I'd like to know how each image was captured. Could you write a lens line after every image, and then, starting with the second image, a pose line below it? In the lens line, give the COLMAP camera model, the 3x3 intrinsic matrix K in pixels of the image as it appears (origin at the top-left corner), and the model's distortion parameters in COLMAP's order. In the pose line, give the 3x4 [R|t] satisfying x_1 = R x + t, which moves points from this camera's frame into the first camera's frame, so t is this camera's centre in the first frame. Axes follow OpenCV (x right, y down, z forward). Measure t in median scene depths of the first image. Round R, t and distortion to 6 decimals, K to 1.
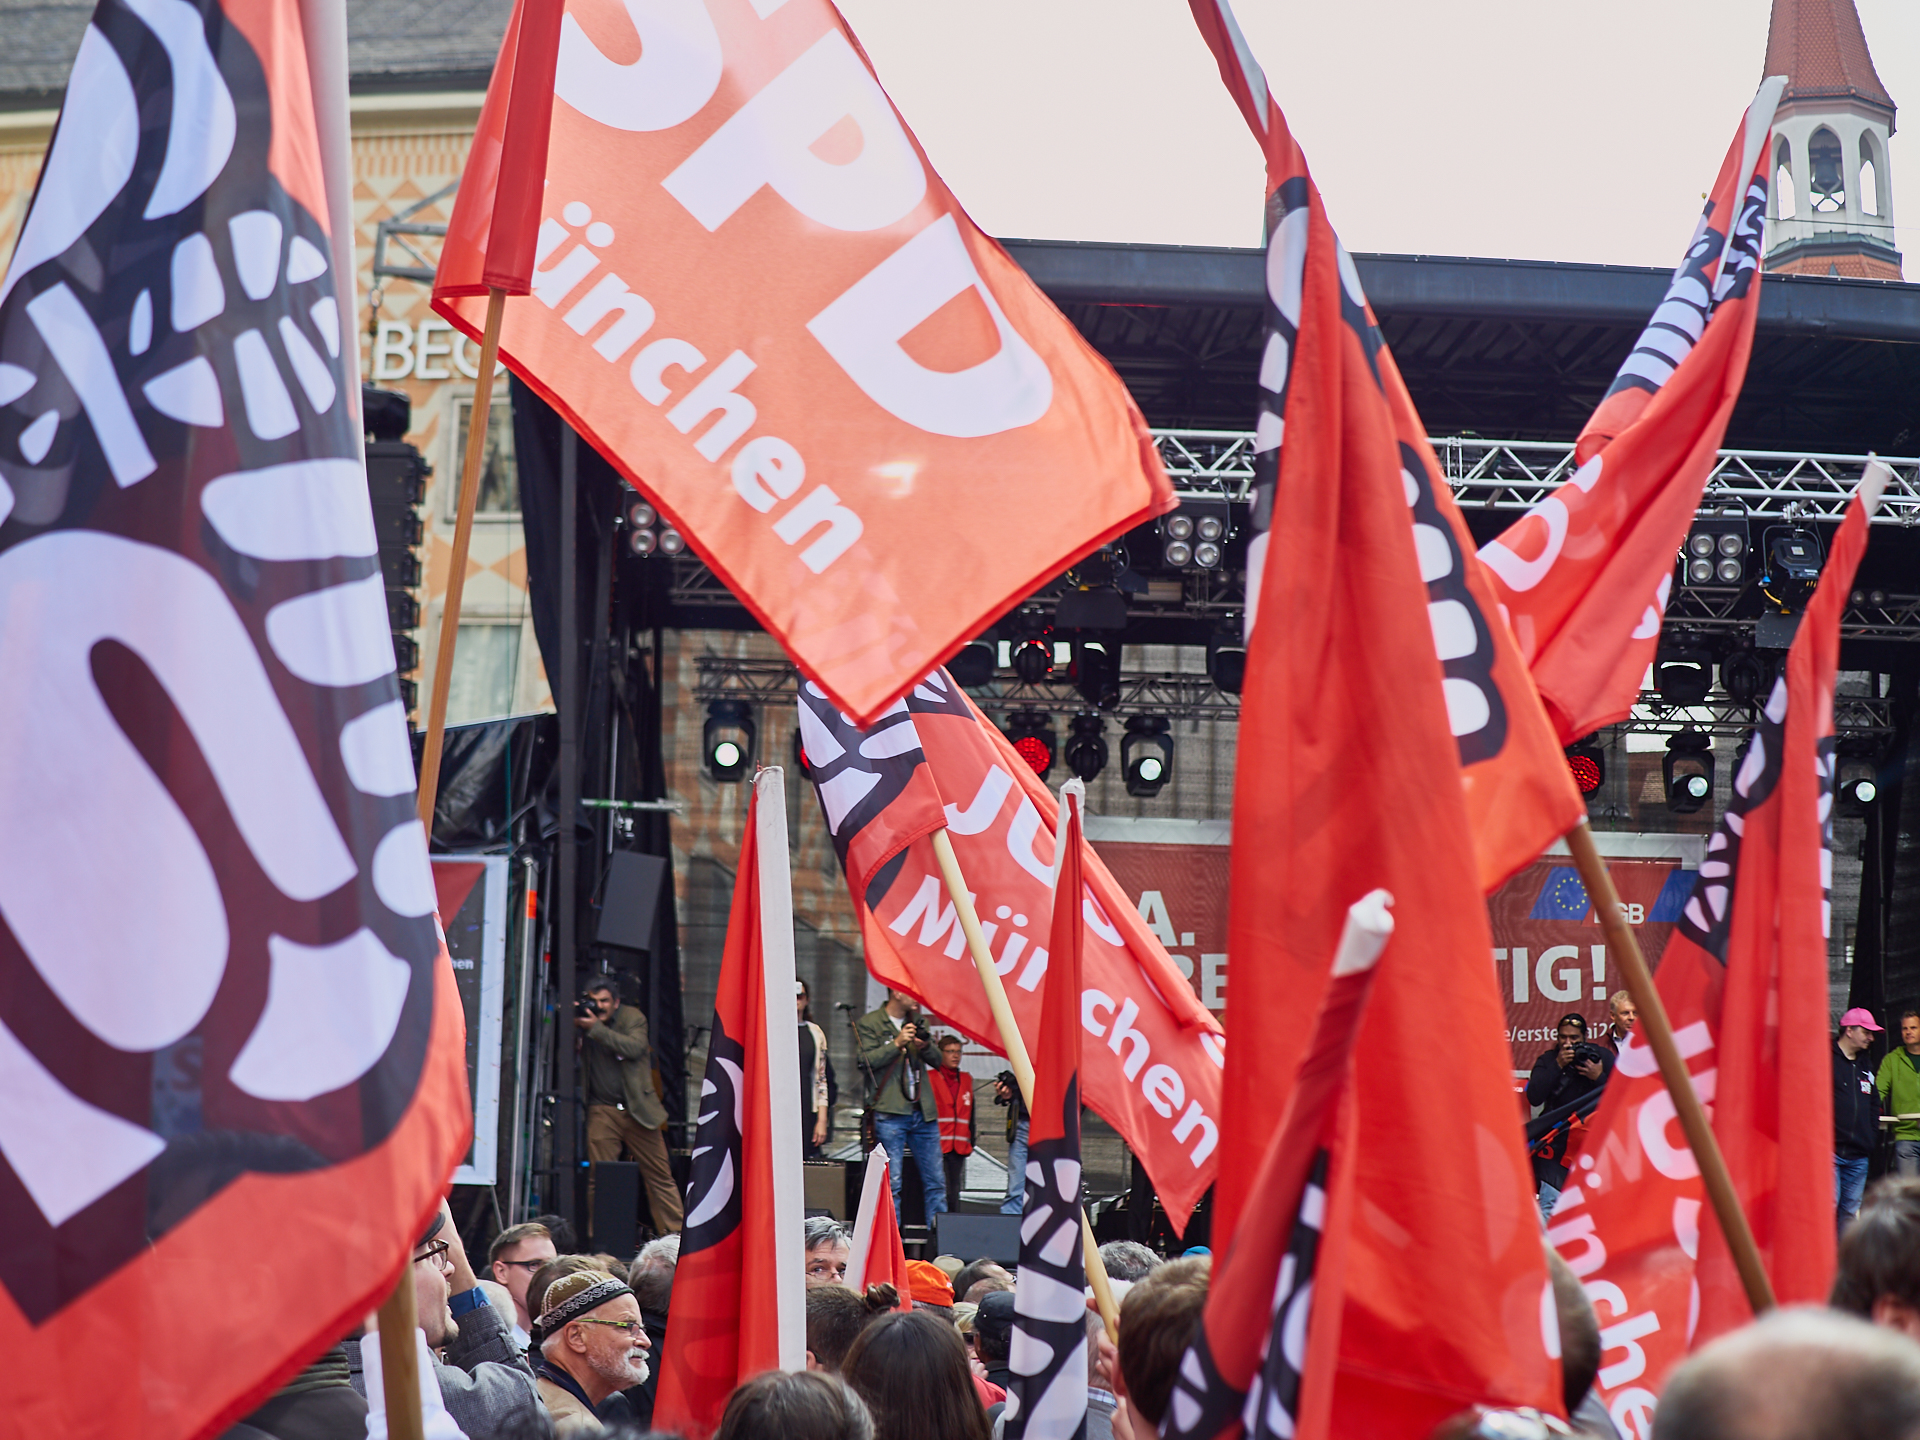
lens RADIAL K [[2902.9, 0, 928.7], [0, 2902.9, 718.7], [0, 0, 1]] dist [-0.167041, -0.417106]
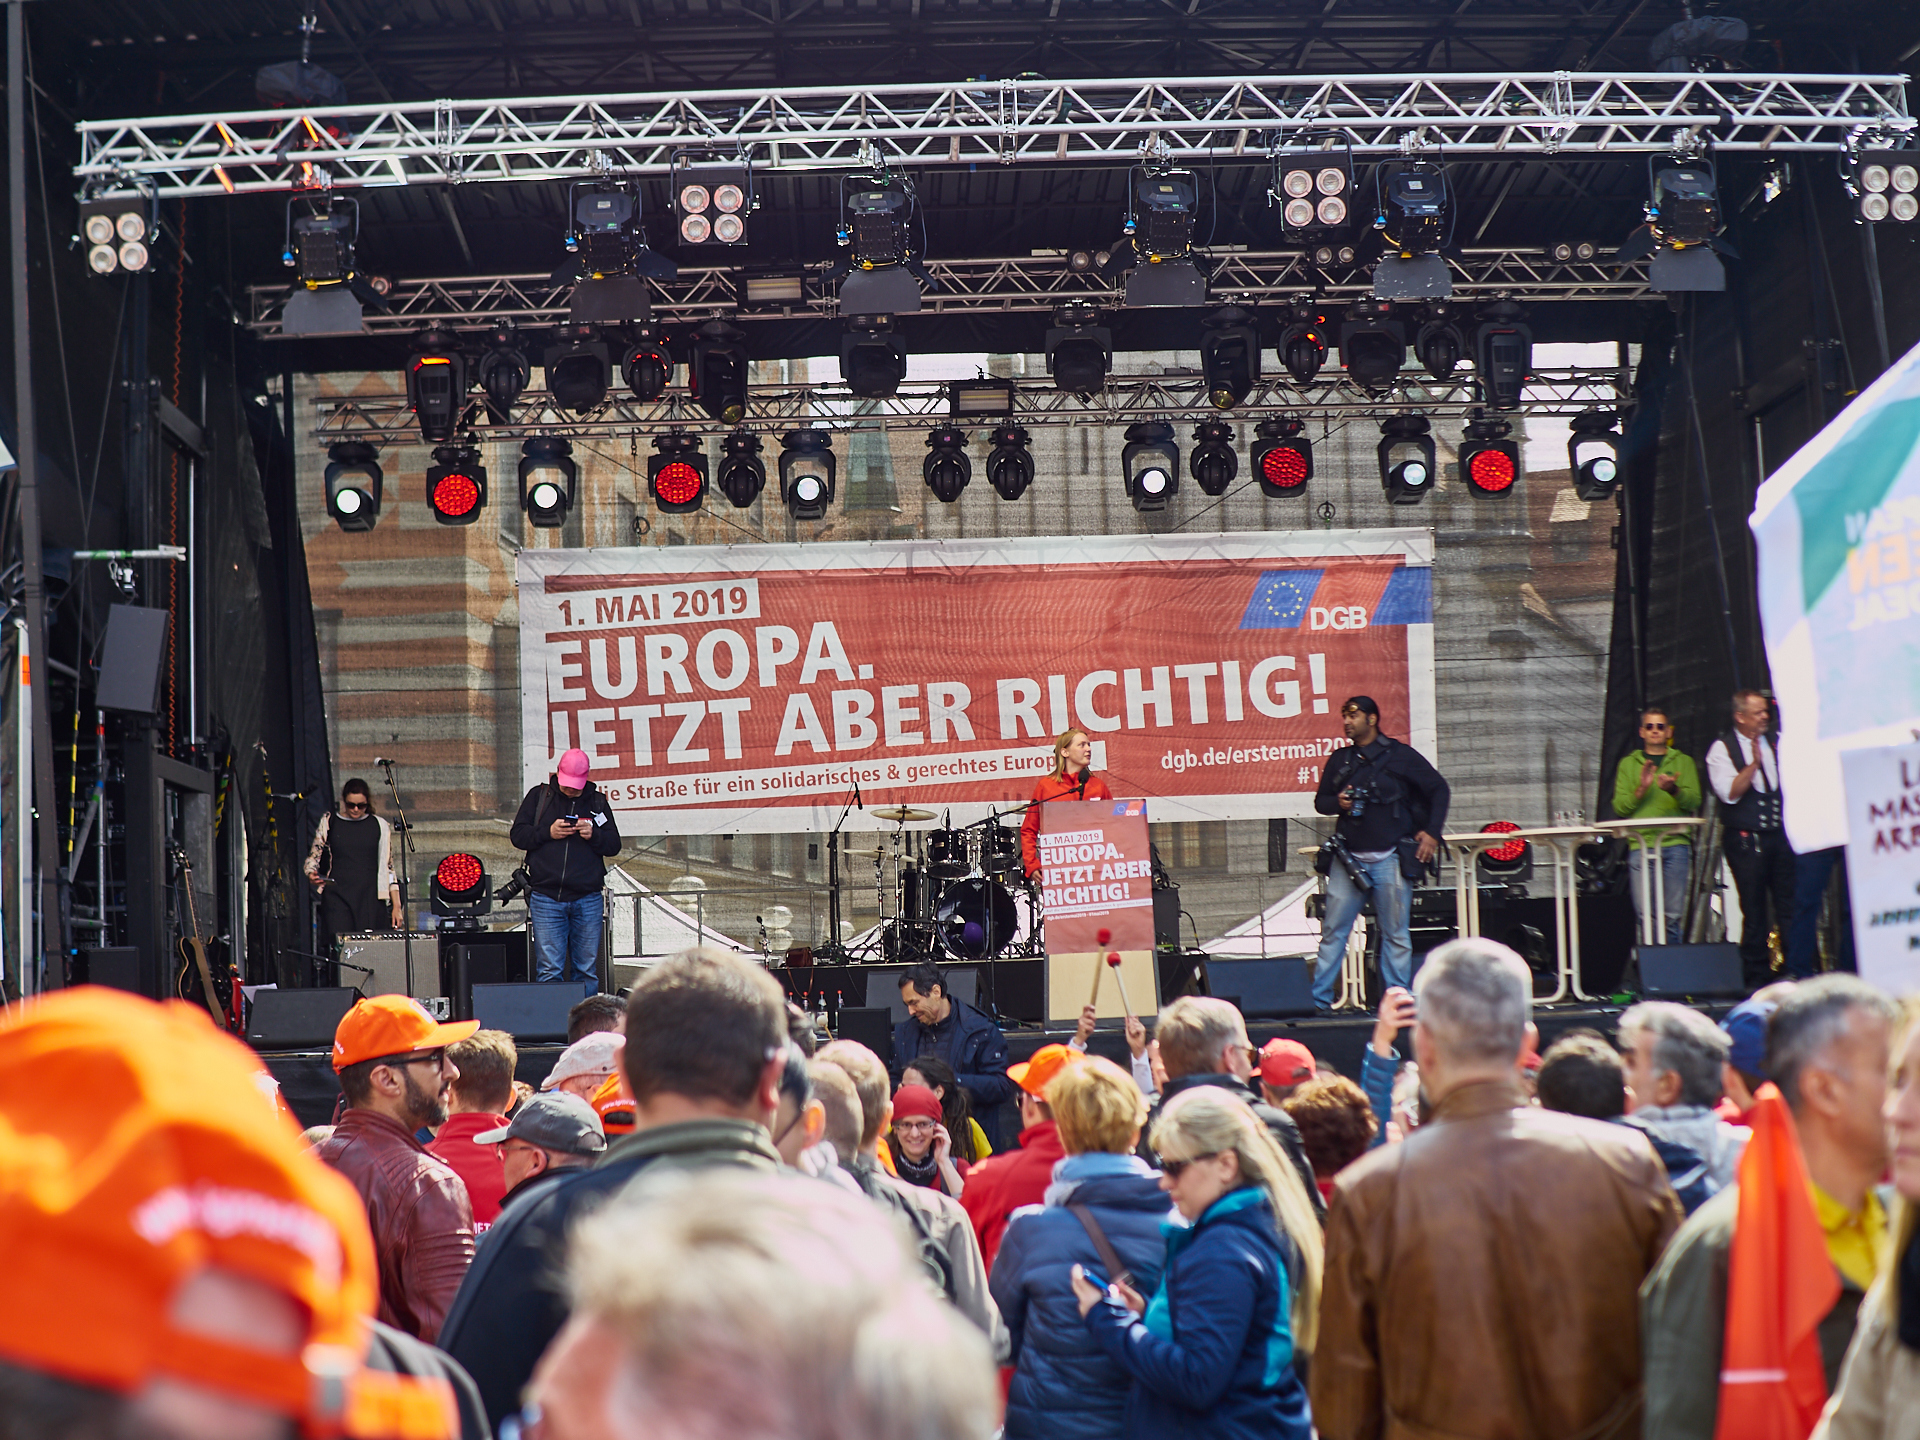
lens RADIAL K [[2902.9, 0, 928.7], [0, 2902.9, 718.7], [0, 0, 1]] dist [-0.167041, -0.417106]
pose [[0.998257, -0.058945, 0.002755, 0.114034], [0.058533, 0.995033, 0.080517, 0.019303], [-0.007487, -0.080215, 0.996749, 0.086095]]
